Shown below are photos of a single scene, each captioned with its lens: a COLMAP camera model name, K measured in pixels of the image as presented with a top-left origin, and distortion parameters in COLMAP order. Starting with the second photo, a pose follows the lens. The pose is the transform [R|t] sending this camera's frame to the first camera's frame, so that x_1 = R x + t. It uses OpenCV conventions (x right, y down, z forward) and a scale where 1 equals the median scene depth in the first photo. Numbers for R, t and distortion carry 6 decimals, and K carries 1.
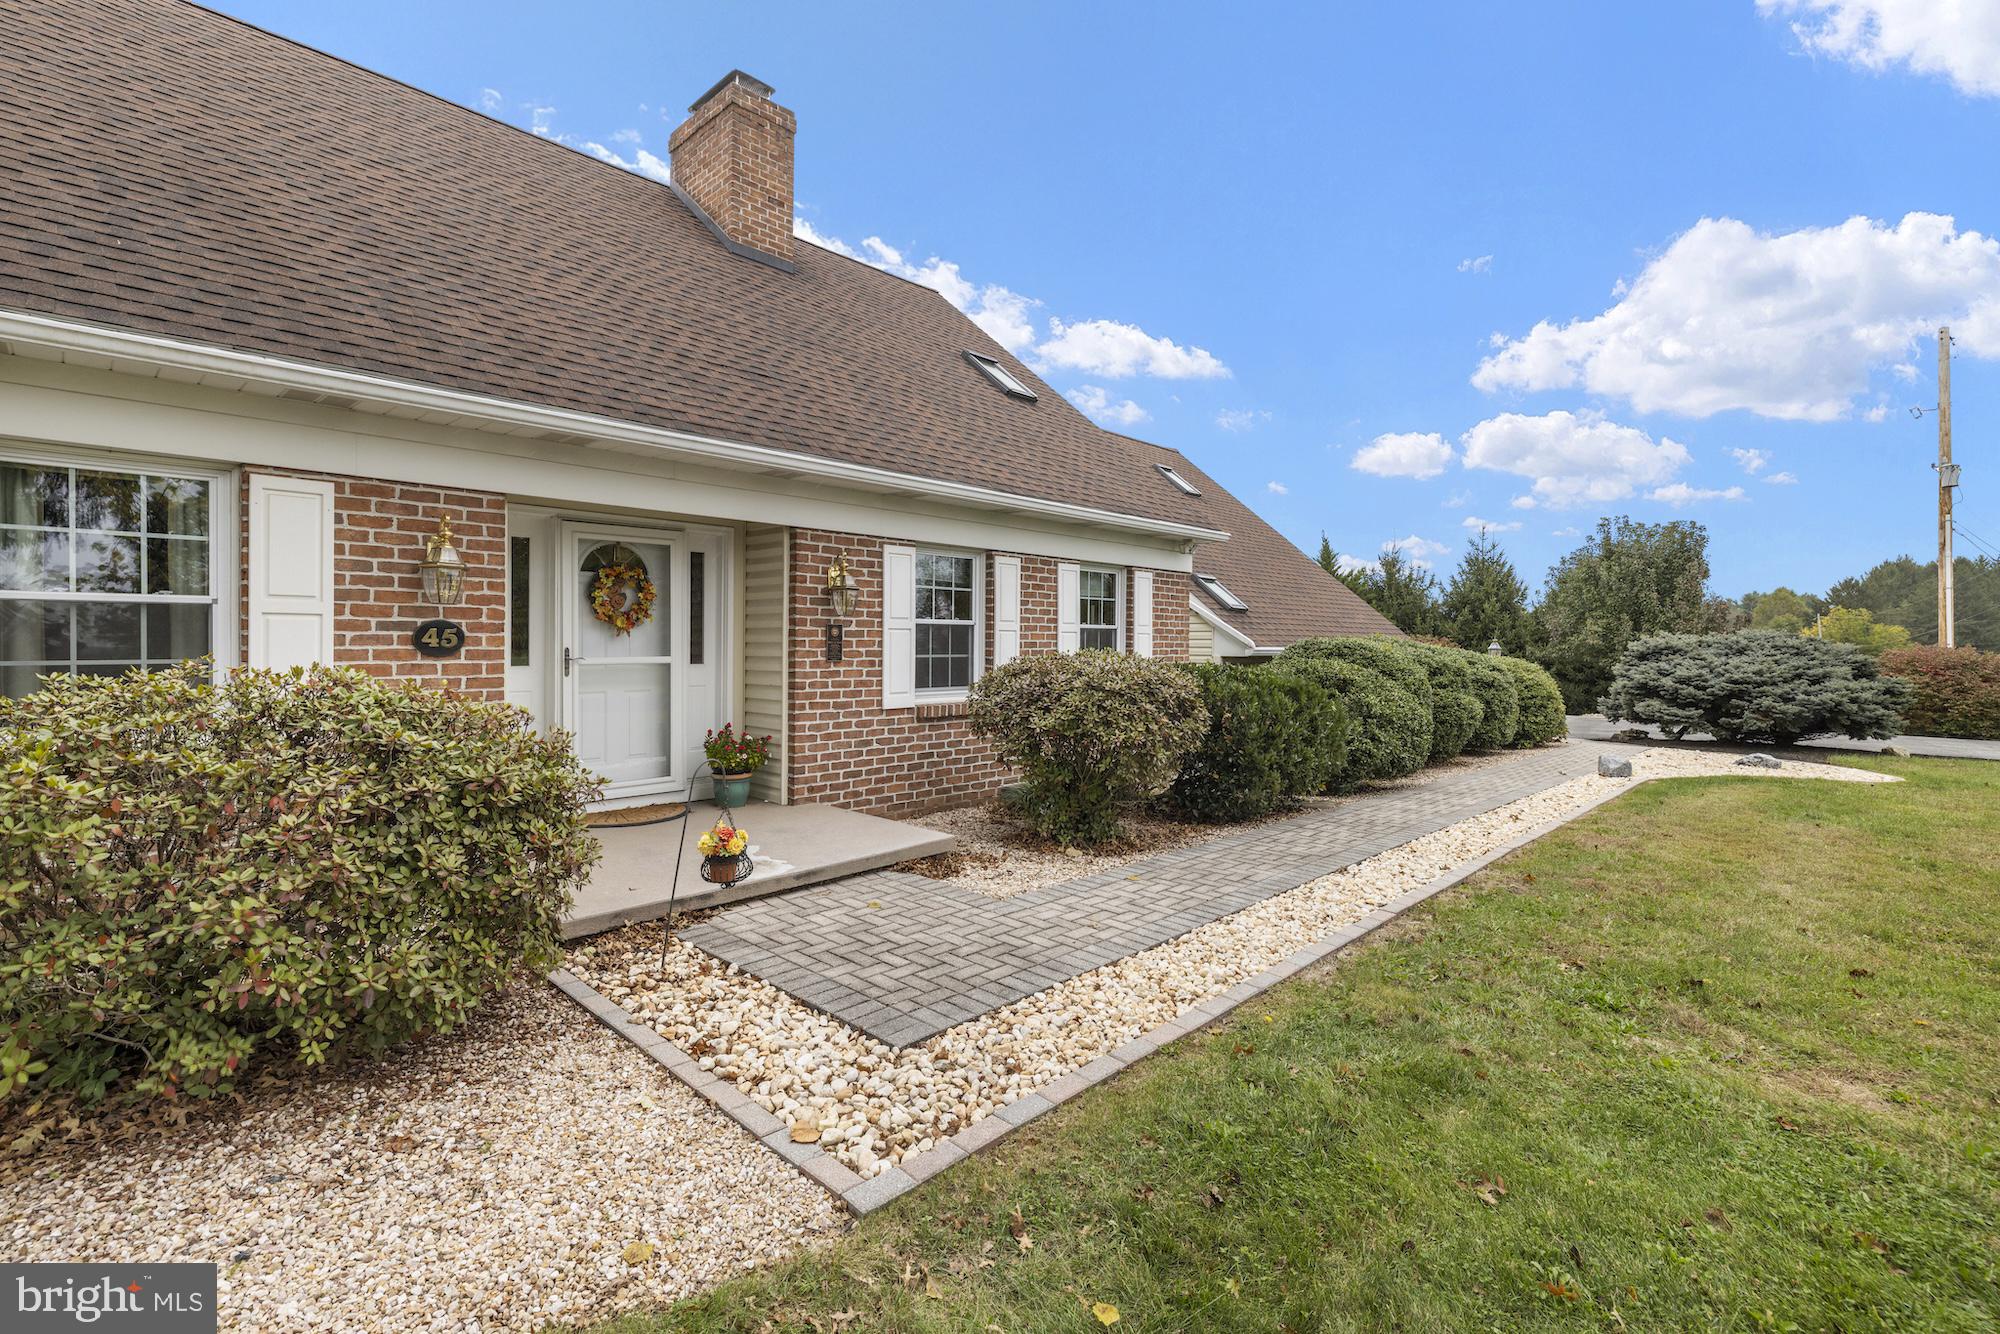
lens RADIAL K [[862.3, 0, 1002.1], [0, 862.3, 659.7], [0, 0, 1]] dist [-0.000029, 0.000684]
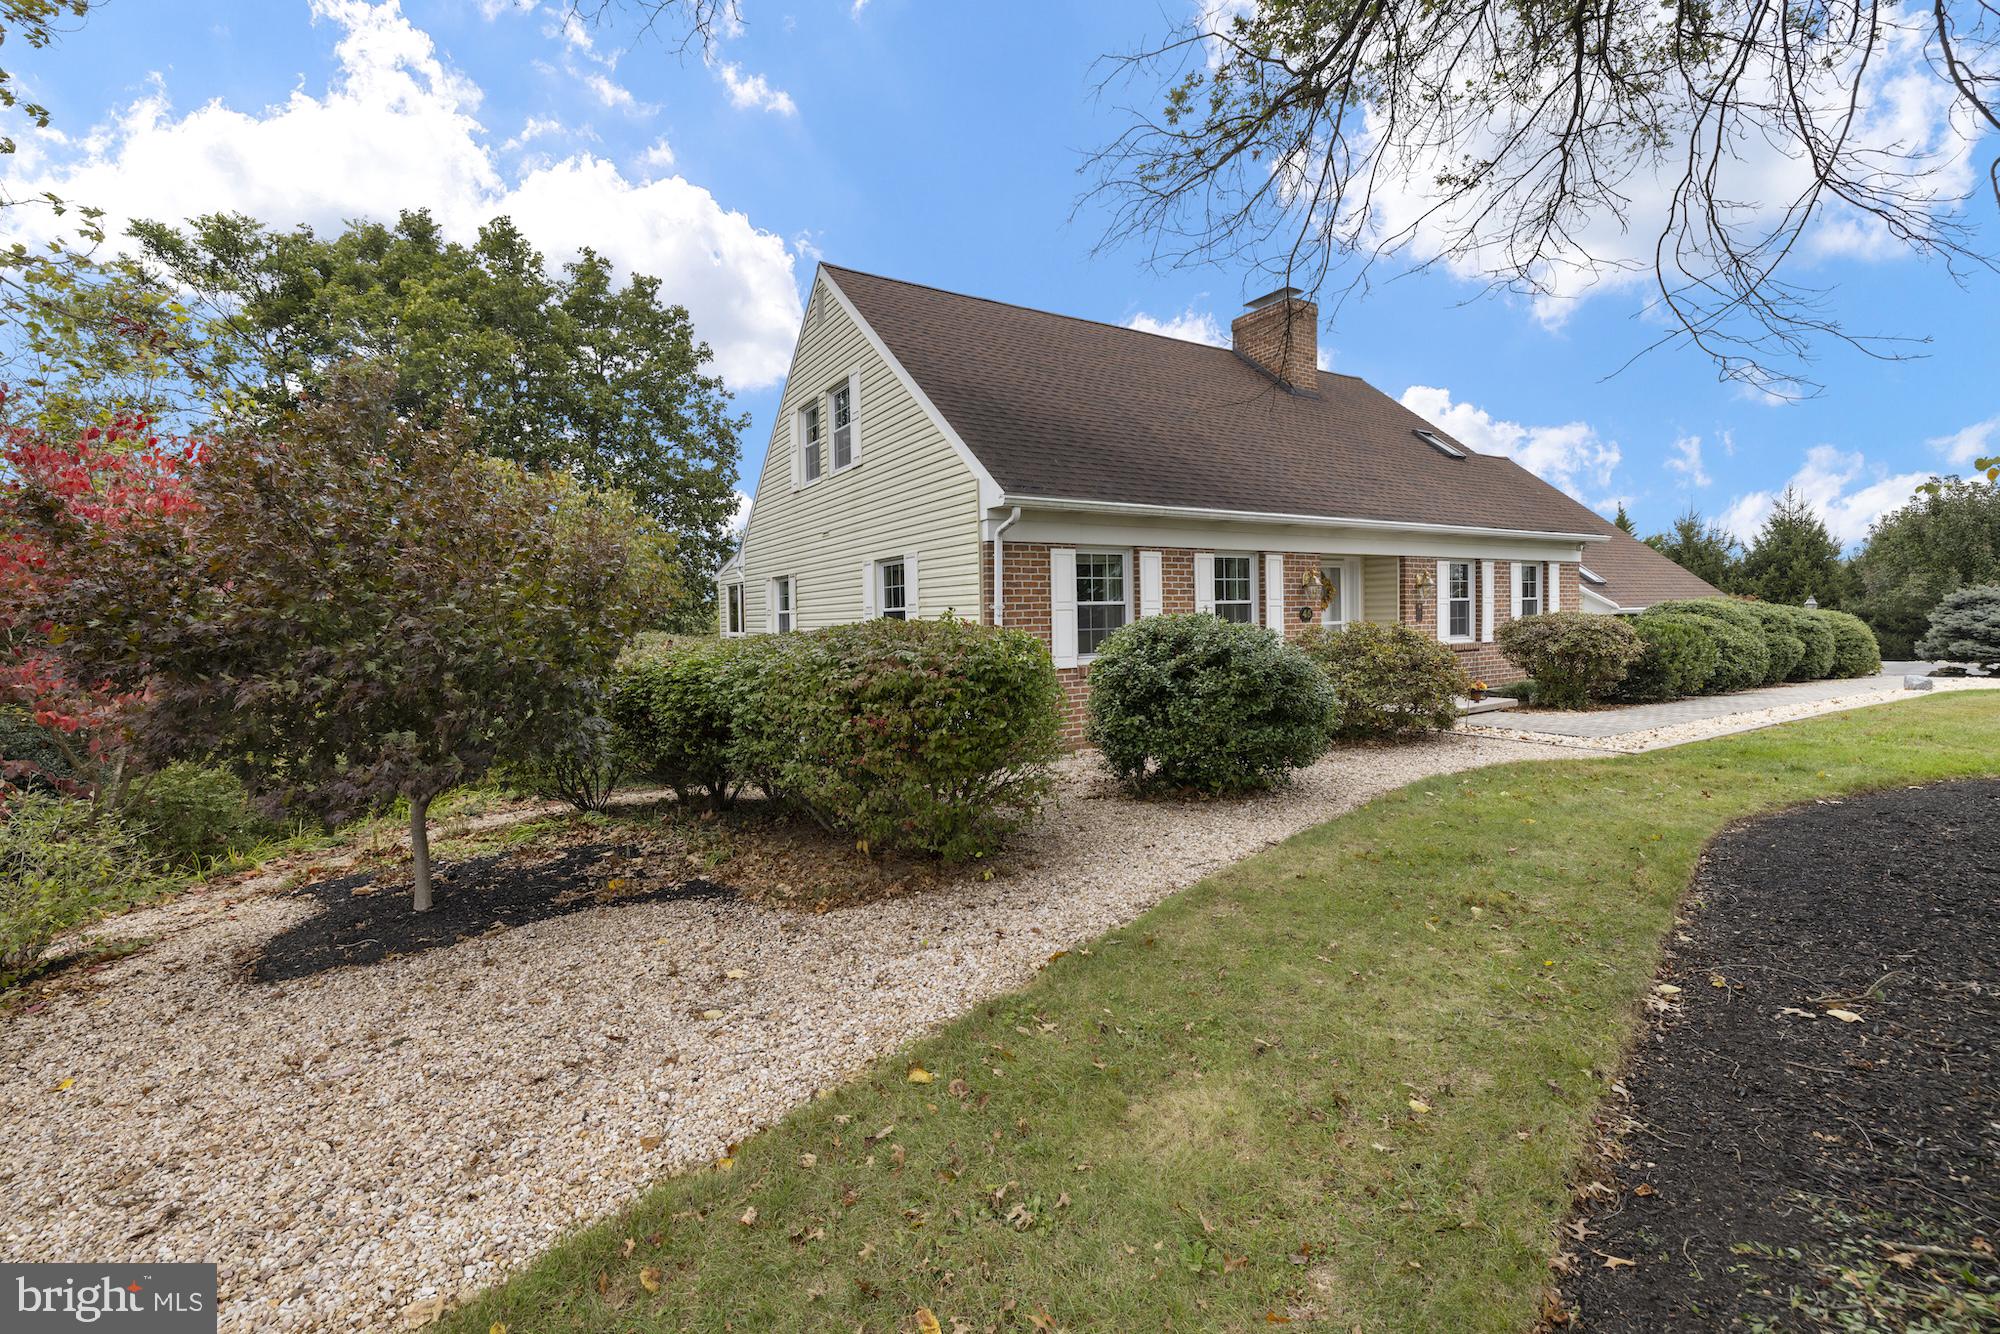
lens RADIAL K [[862.3, 0, 952.8], [0, 862.3, 651.0], [0, 0, 1]] dist [-0.000029, 0.000684]
pose [[0.968079, -0.017456, -0.250036, -0.350664], [0.022919, 0.999558, 0.018954, 0.004007], [0.249594, -0.024079, 0.968051, -0.571616]]
